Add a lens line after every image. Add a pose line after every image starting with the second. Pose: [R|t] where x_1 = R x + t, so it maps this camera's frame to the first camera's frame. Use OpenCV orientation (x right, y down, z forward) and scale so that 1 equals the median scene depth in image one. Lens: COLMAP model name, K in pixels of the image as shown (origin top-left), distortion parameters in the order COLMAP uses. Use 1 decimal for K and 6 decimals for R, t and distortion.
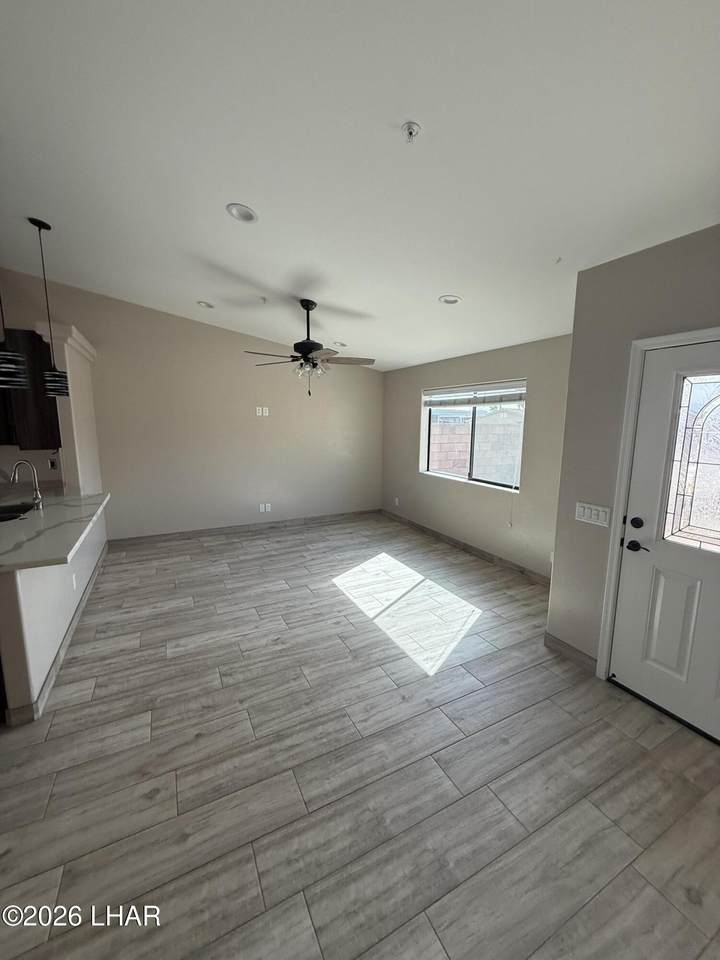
lens RADIAL K [[382.3, 0, 360.2], [0, 382.3, 478.5], [0, 0, 1]] dist [0.001351, 0.000336]
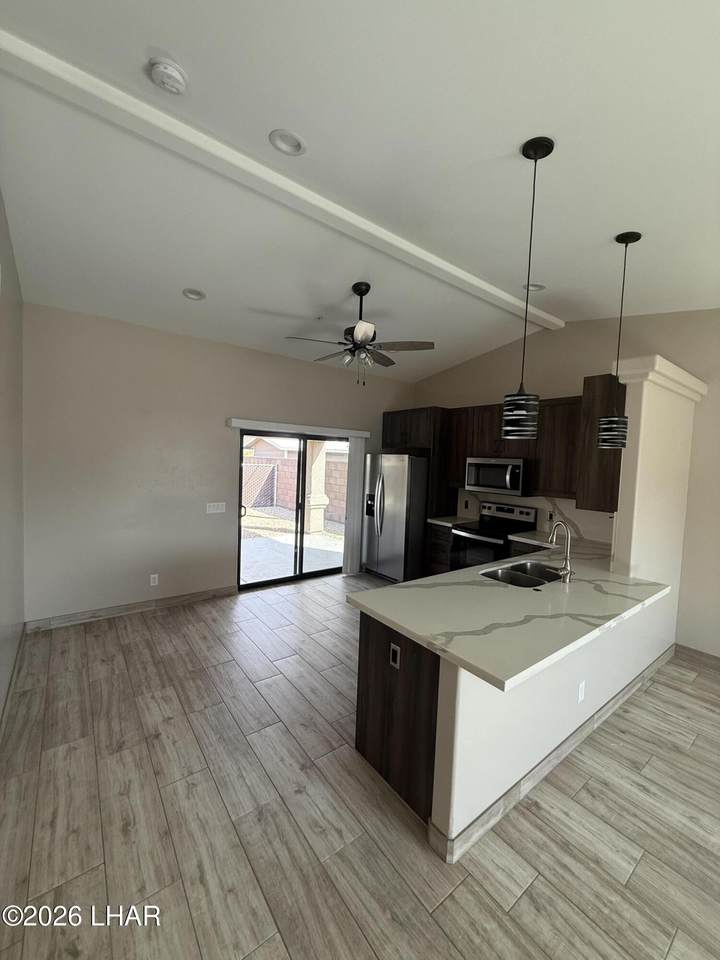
lens RADIAL K [[382.3, 0, 360.1], [0, 382.3, 477.4], [0, 0, 1]] dist [0.001351, 0.000336]
pose [[0.174659, 0.050794, -0.983318, -0.111742], [-0.187354, 0.982137, 0.017455, -0.074240], [0.966640, 0.181180, 0.181055, 0.377420]]
